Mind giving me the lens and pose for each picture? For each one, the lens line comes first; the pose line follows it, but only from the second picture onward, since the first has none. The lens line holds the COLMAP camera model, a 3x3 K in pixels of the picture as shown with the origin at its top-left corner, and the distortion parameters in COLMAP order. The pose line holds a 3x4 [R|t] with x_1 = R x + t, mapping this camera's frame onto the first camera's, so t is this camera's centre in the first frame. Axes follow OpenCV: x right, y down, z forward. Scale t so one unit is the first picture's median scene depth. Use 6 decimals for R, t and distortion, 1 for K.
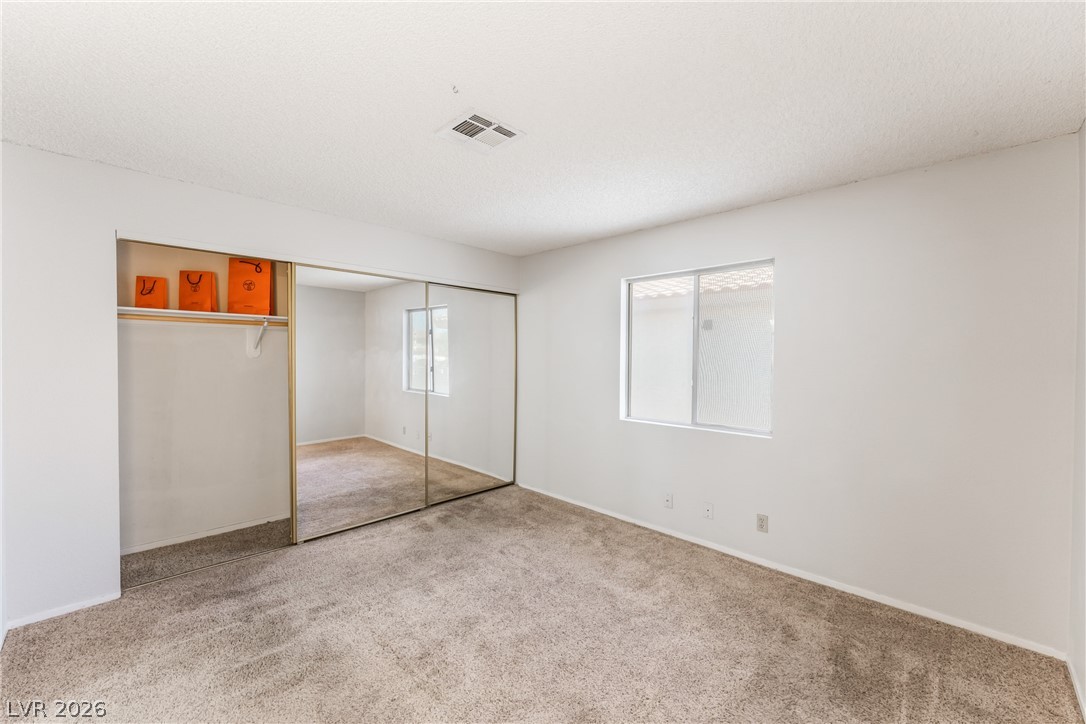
lens RADIAL K [[440.3, 0, 532.1], [0, 440.3, 360.3], [0, 0, 1]] dist [-0.003878, 0.000106]
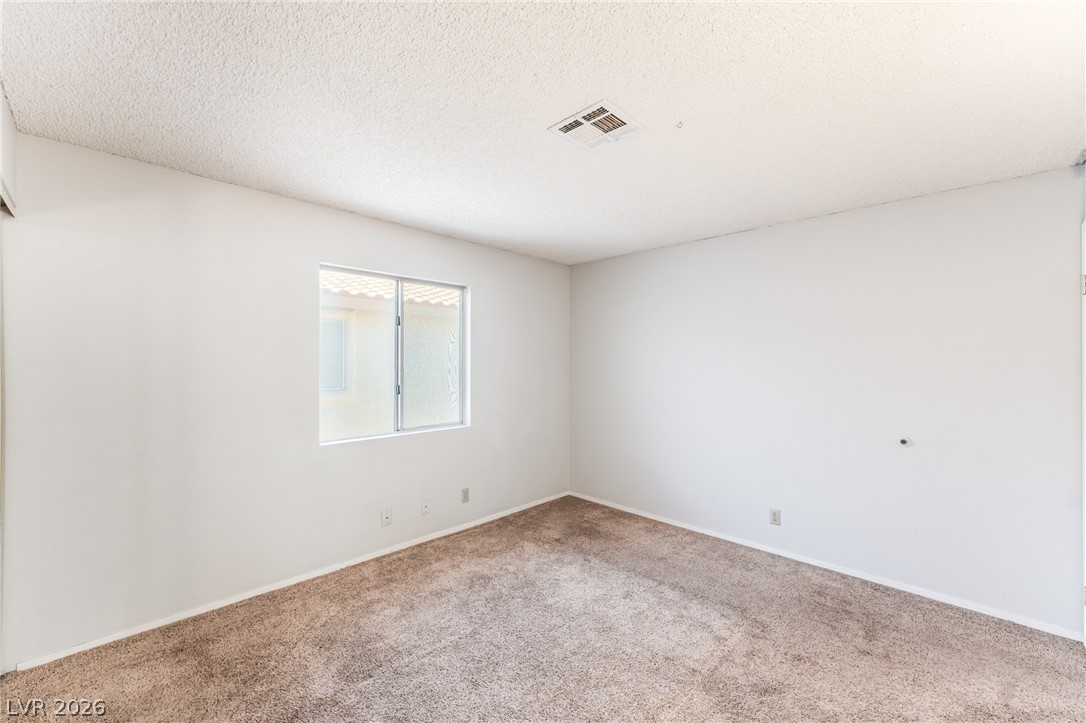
lens RADIAL K [[440.3, 0, 547.2], [0, 440.3, 358.2], [0, 0, 1]] dist [-0.003878, 0.000106]
pose [[-0.006602, -0.009109, 0.999937, -0.645392], [0.012230, 0.999883, 0.009189, -0.025256], [-0.999903, 0.012290, -0.006490, 0.683666]]
